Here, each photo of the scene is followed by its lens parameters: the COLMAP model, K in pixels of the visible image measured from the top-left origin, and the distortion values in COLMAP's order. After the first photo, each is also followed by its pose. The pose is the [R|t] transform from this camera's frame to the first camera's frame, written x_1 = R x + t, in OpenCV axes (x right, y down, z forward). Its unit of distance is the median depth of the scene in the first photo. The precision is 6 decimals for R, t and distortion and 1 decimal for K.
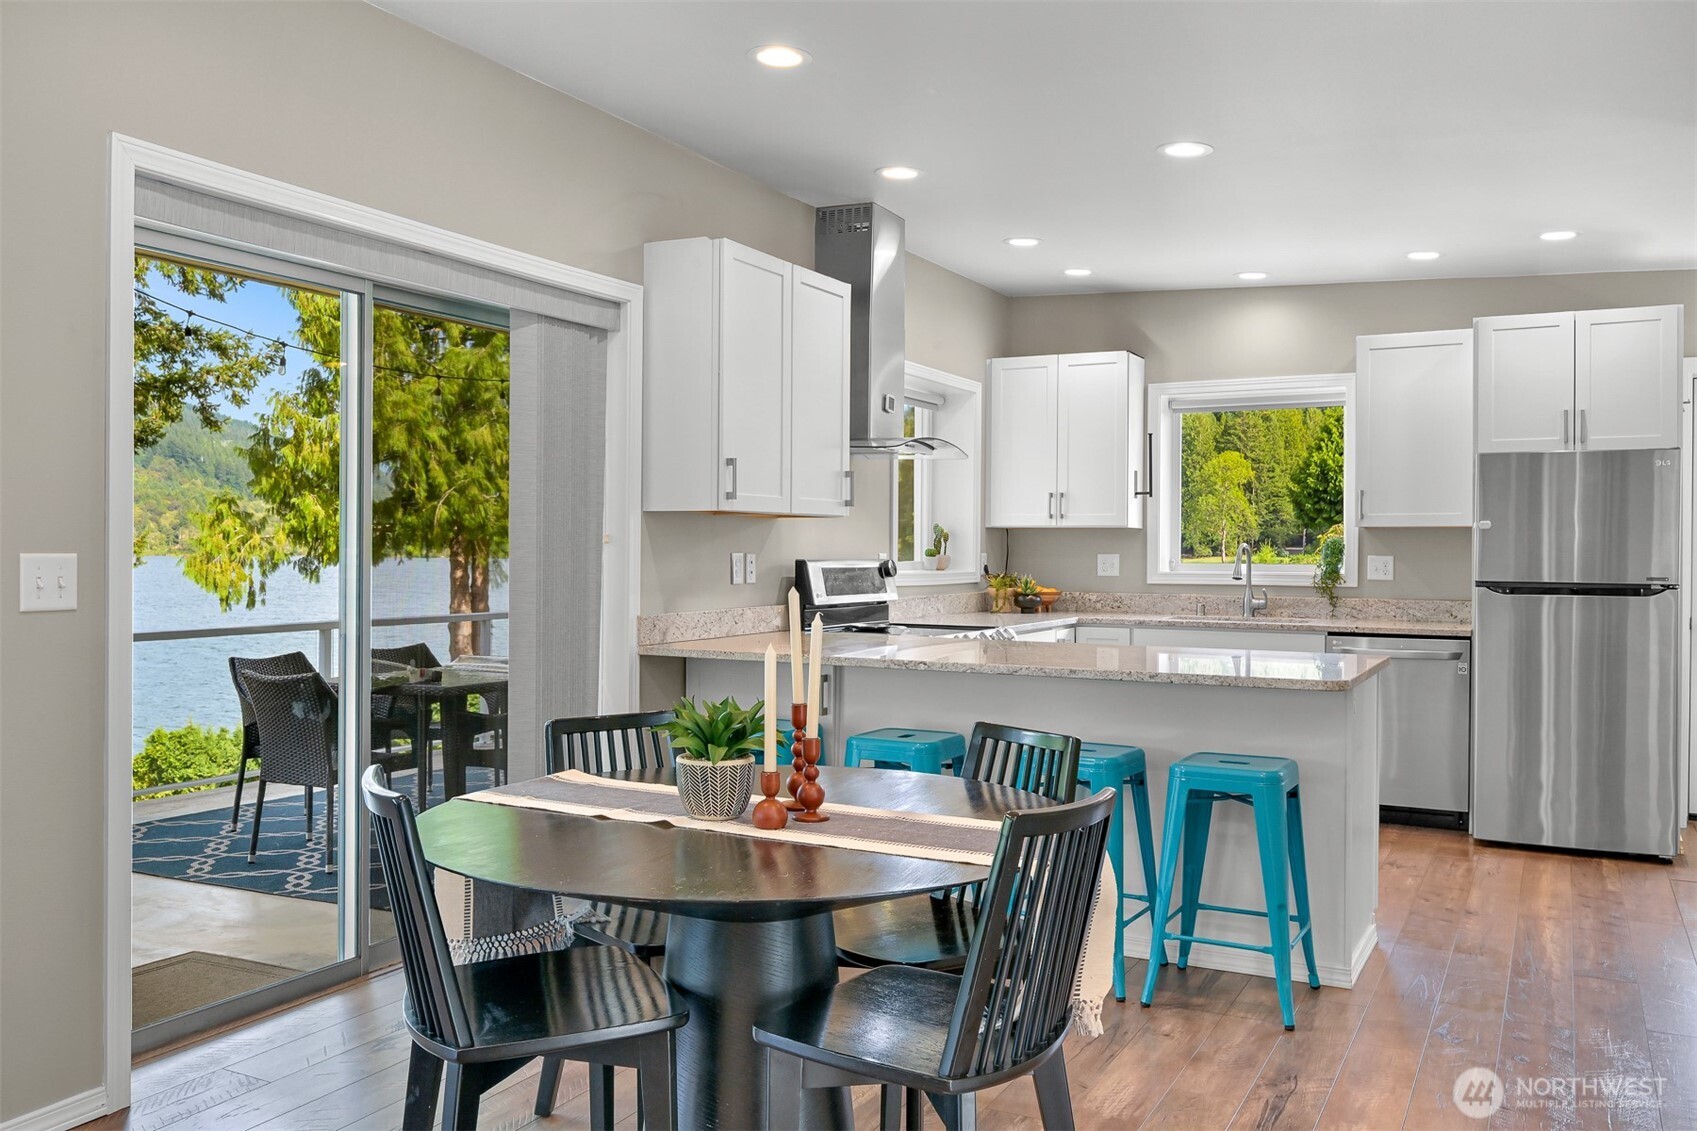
lens RADIAL K [[1383.8, 0, 844.9], [0, 1383.8, 552.5], [0, 0, 1]] dist [-0.019916, 0.009352]
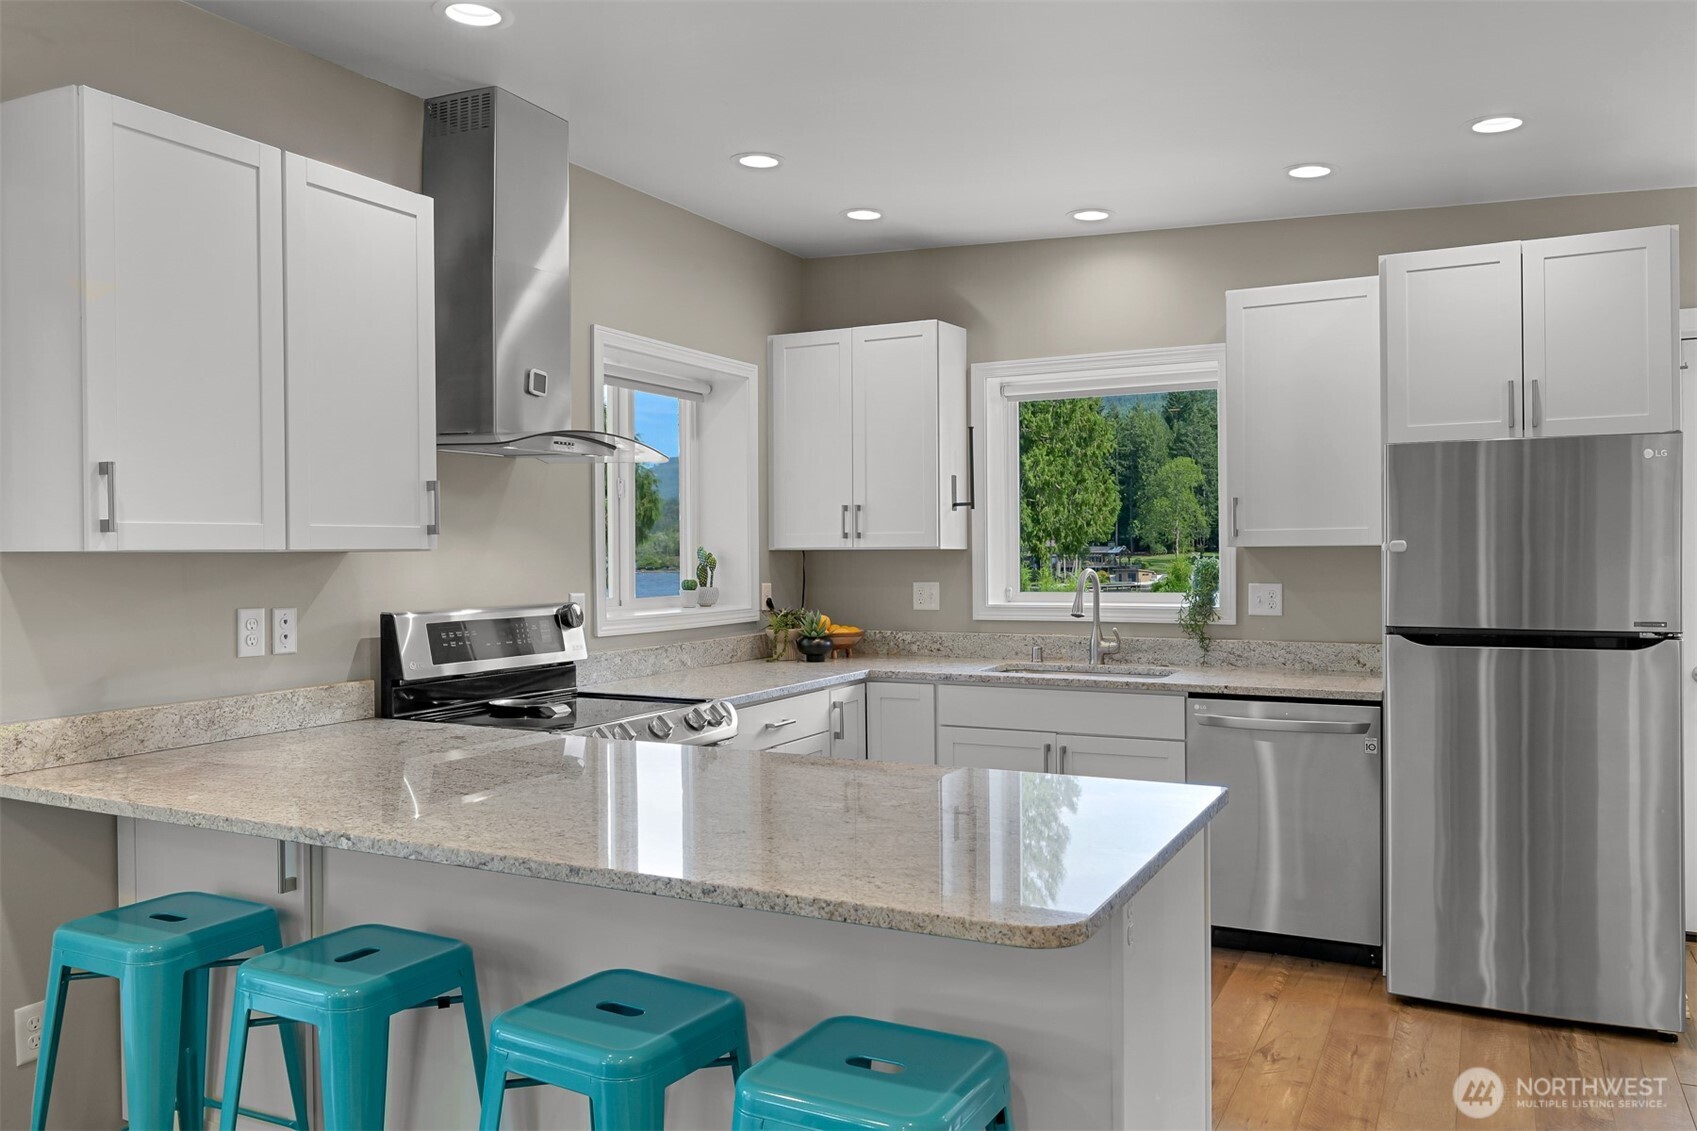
lens RADIAL K [[1289.5, 0, 849.0], [0, 1289.5, 551.7], [0, 0, 1]] dist [0.002747, -0.010310]
pose [[0.999747, -0.013763, 0.017802, 0.161035], [0.013818, 0.999900, -0.002970, -0.017583], [-0.017759, 0.003216, 0.999837, 0.323603]]
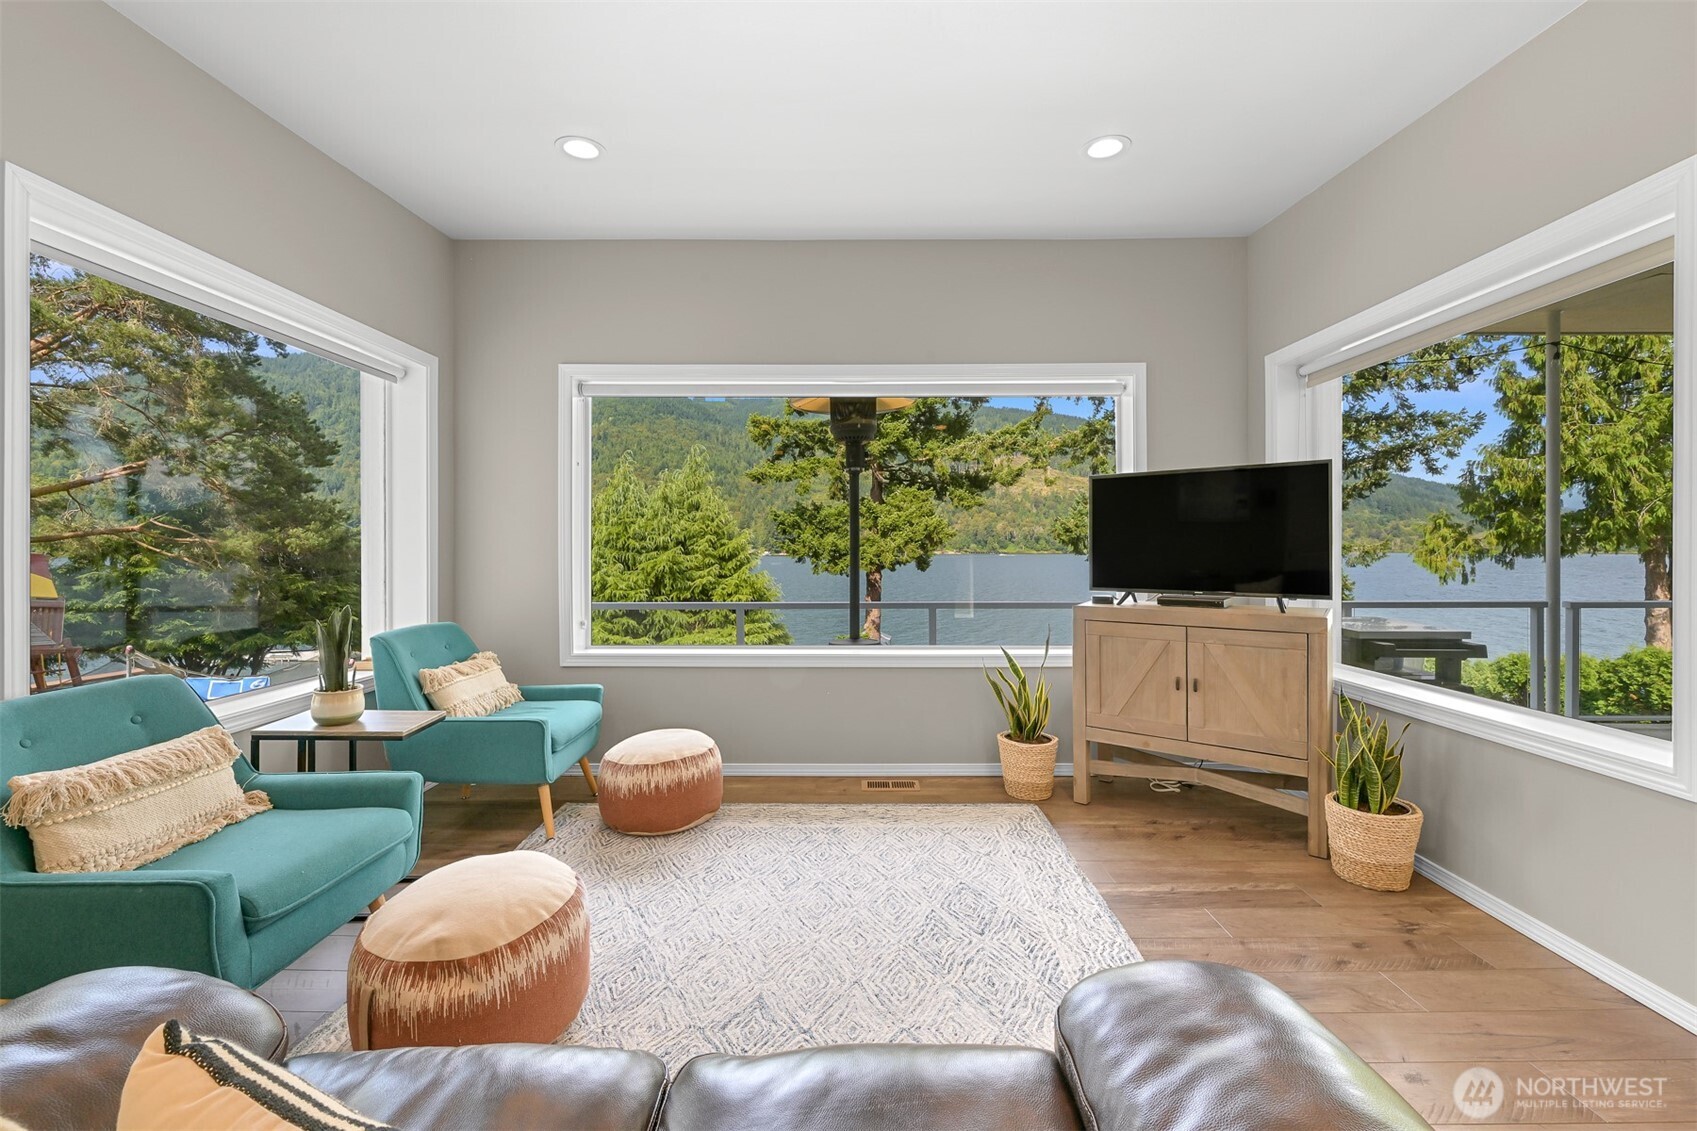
lens RADIAL K [[674.0, 0, 851.3], [0, 674.0, 553.2], [0, 0, 1]] dist [0.002212, -0.000629]
pose [[0.474608, -0.000134, -0.880197, -0.304269], [0.002523, 0.999996, 0.001208, 0.008780], [0.880194, -0.002795, 0.474606, 0.026077]]
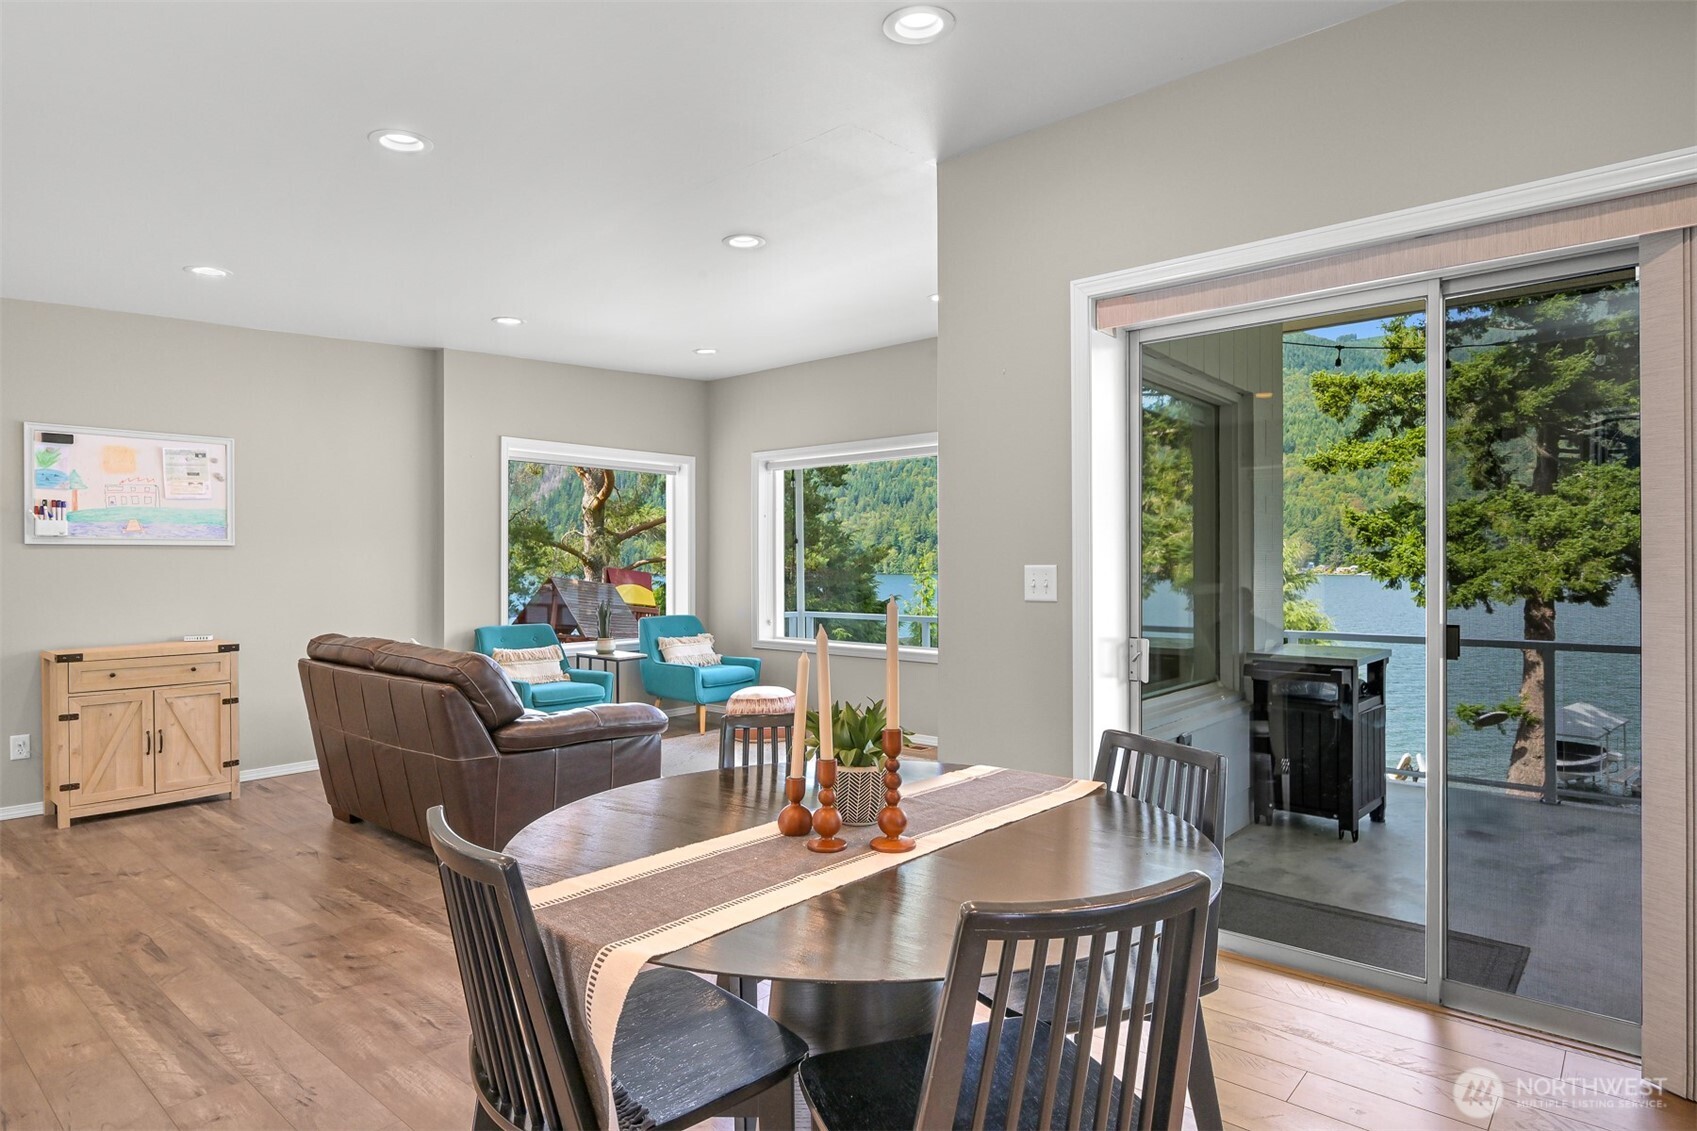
lens RADIAL K [[943.3, 0, 844.8], [0, 943.3, 555.1], [0, 0, 1]] dist [-0.011940, 0.000348]
pose [[-0.230765, -0.016454, -0.972870, 0.241125], [-0.001942, 0.999863, -0.016450, 0.004162], [0.973008, -0.001906, -0.230765, 0.475005]]
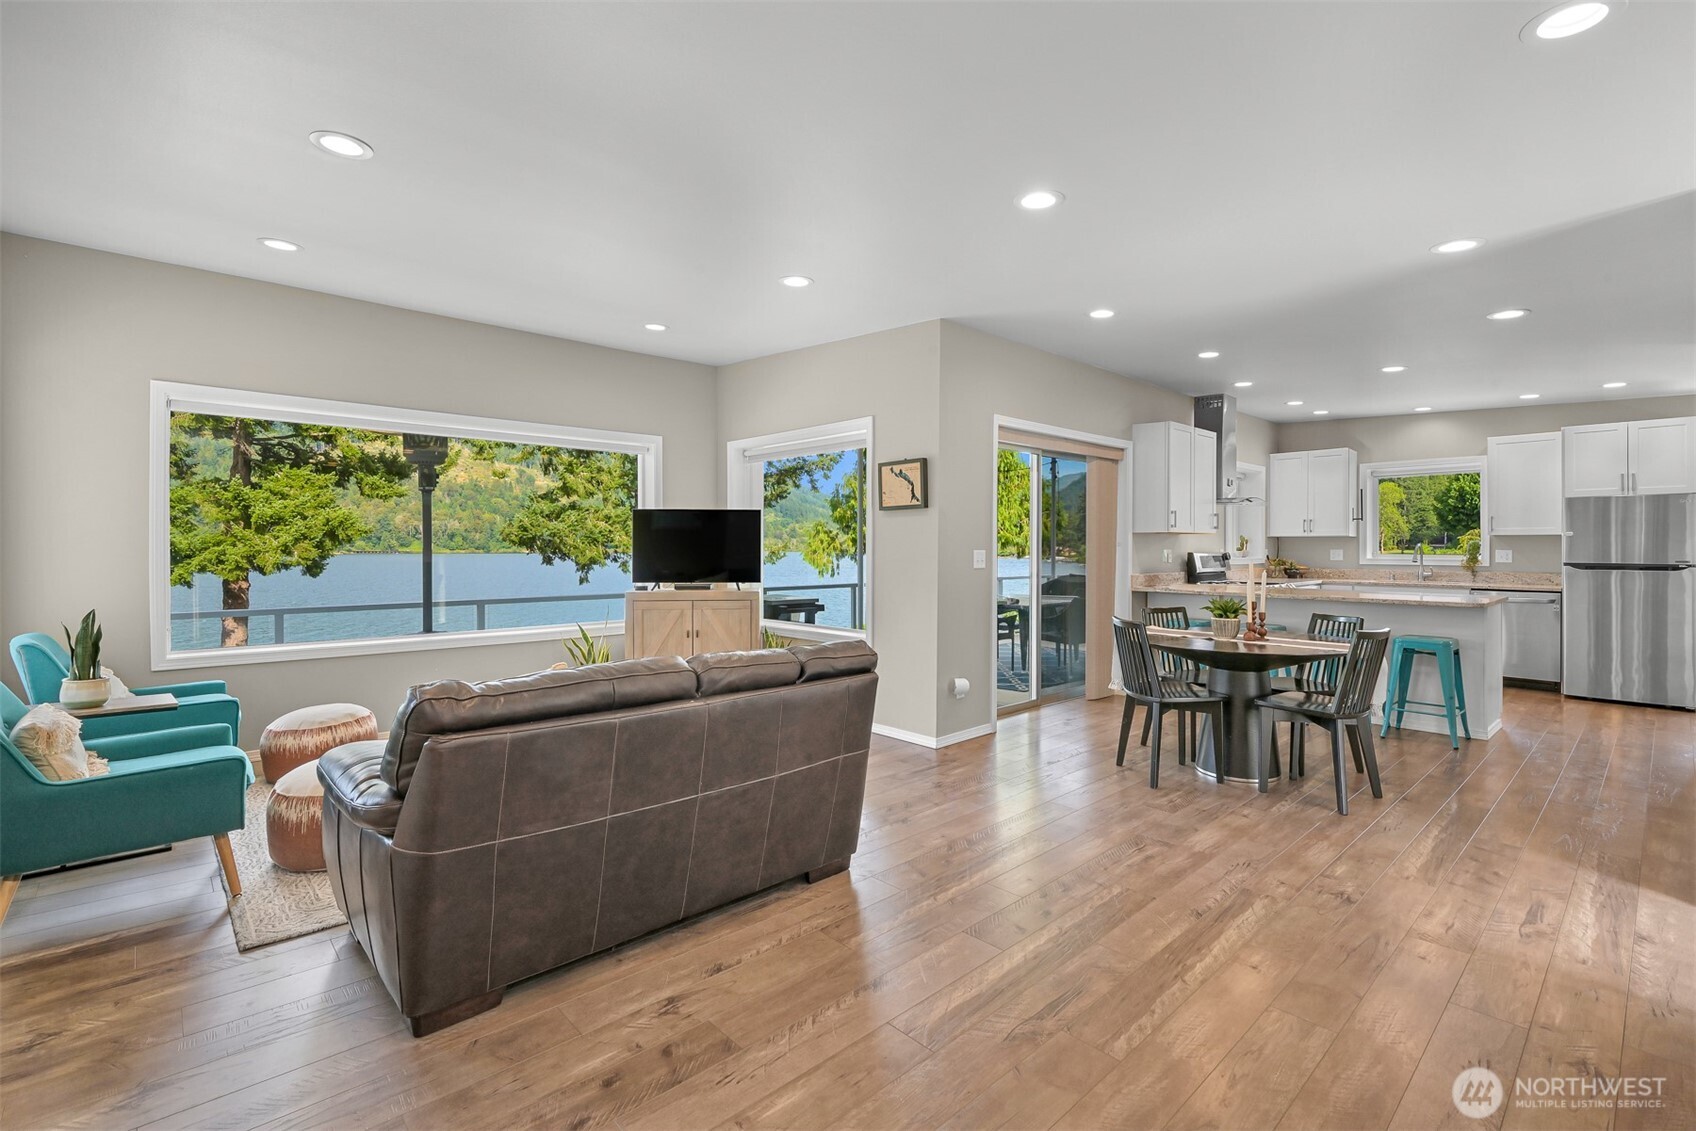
lens RADIAL K [[778.7, 0, 837.7], [0, 778.7, 539.9], [0, 0, 1]] dist [0.004010, -0.001468]
pose [[0.942401, -0.006685, -0.334420, -0.132512], [0.002476, 0.999912, -0.013011, -0.000026], [0.334477, 0.011434, 0.942334, -0.360607]]
